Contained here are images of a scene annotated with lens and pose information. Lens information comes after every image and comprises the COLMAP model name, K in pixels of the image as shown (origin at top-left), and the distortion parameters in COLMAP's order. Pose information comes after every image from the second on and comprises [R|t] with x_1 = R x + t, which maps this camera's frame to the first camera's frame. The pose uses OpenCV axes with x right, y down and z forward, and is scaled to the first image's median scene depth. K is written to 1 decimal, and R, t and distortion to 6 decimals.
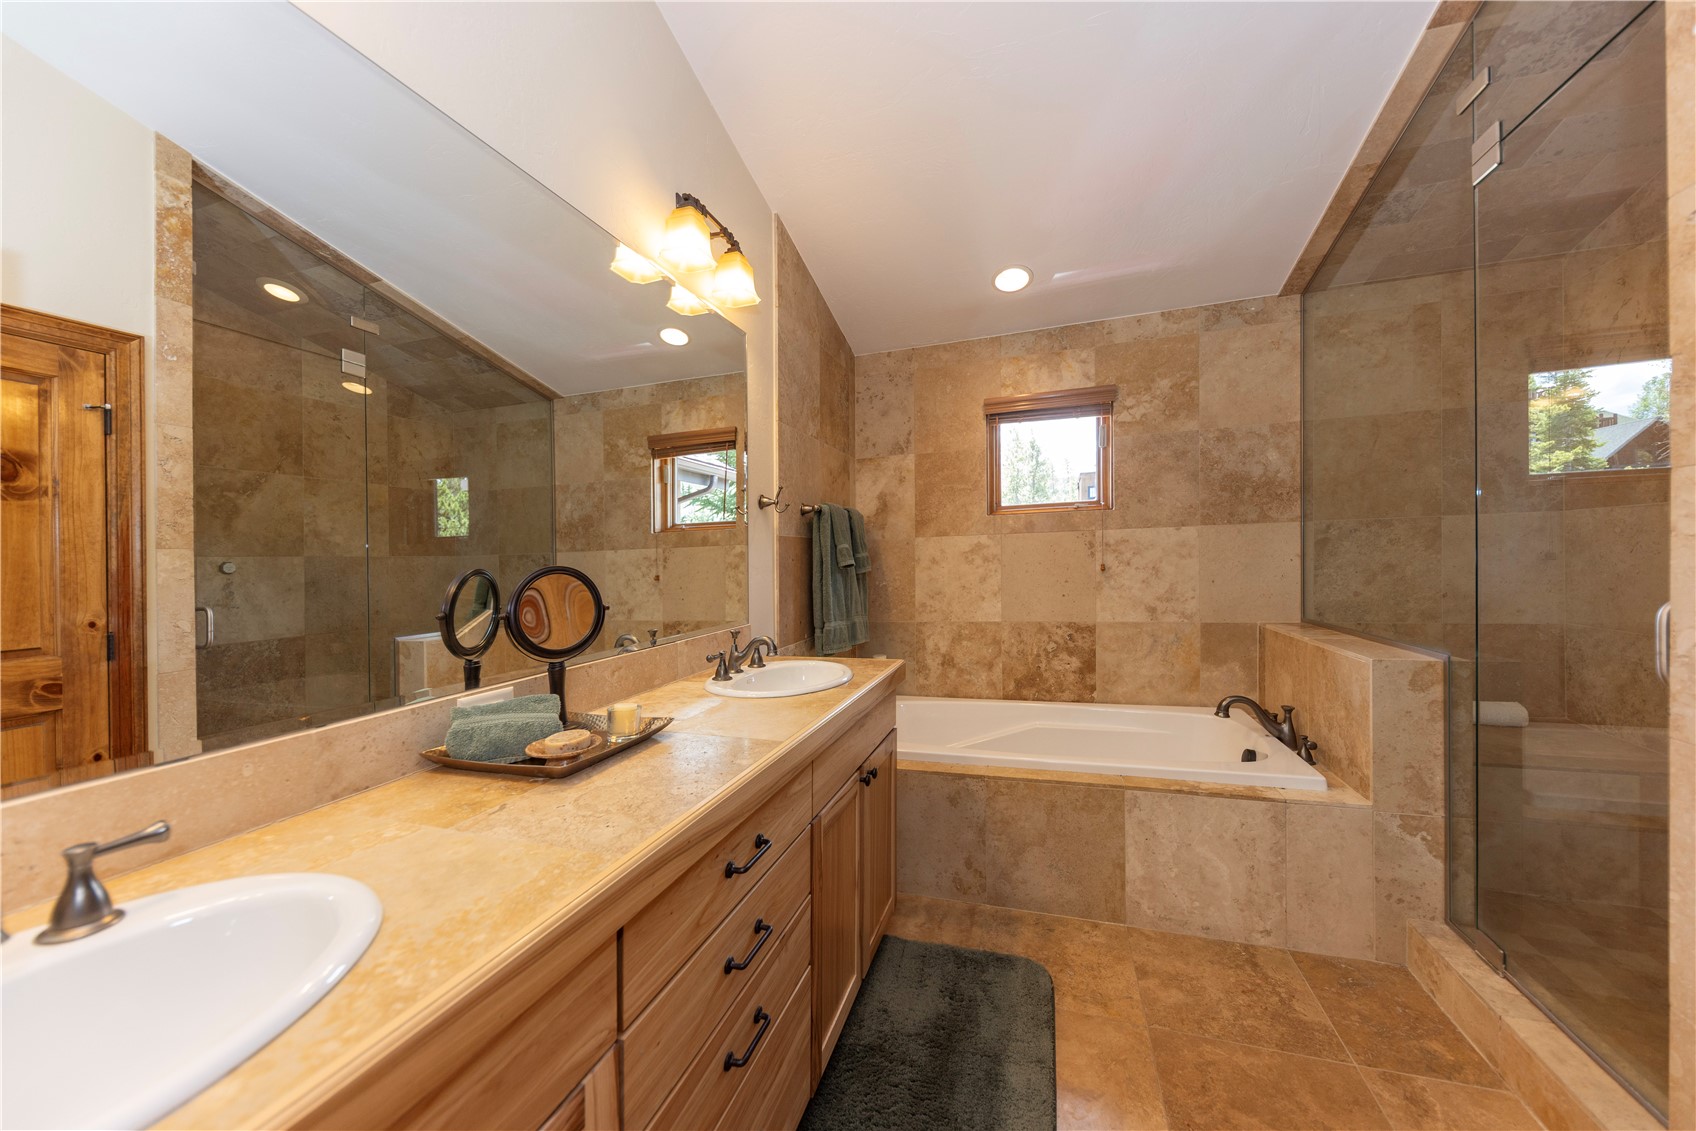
lens RADIAL K [[614.1, 0, 846.6], [0, 614.1, 568.3], [0, 0, 1]] dist [0.003886, -0.000874]
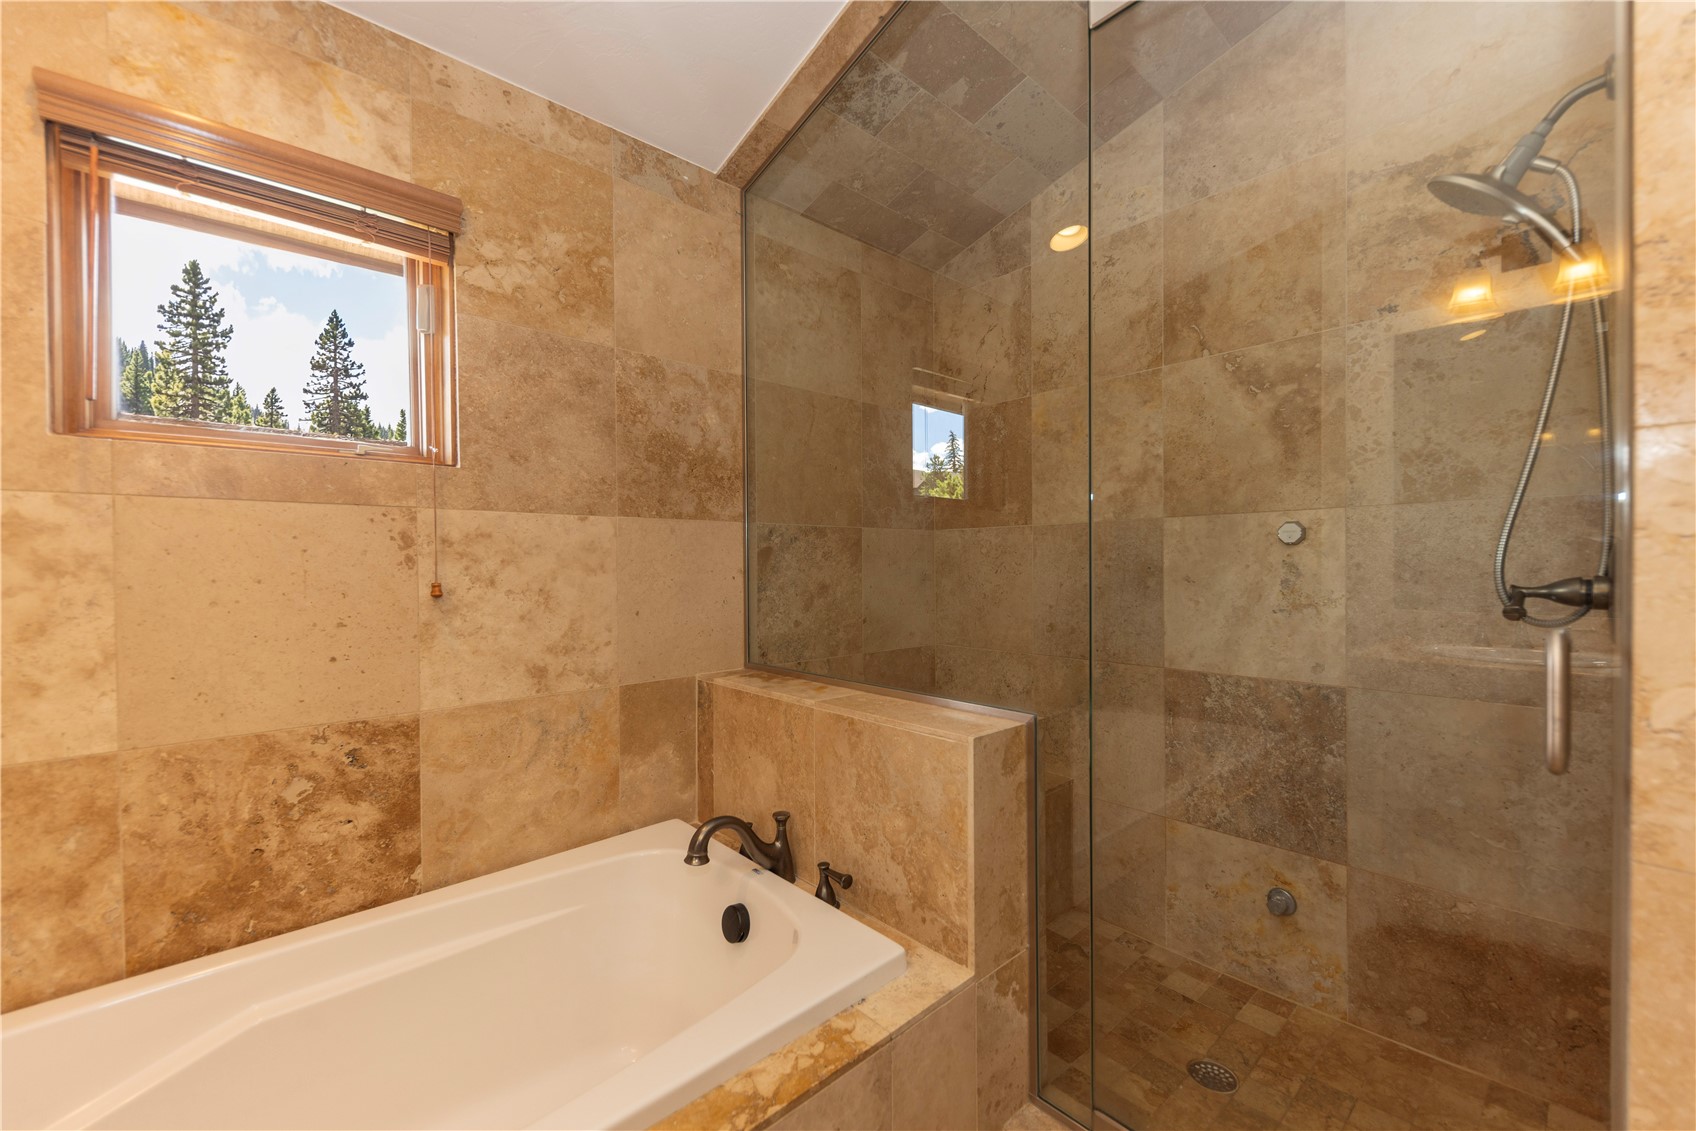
lens RADIAL K [[659.1, 0, 847.6], [0, 659.1, 591.5], [0, 0, 1]] dist [0.002423, -0.002579]
pose [[0.481843, -0.008331, 0.876218, 0.143229], [0.005284, 0.999964, 0.006602, -0.002451], [-0.876242, 0.001449, 0.481870, 0.524023]]
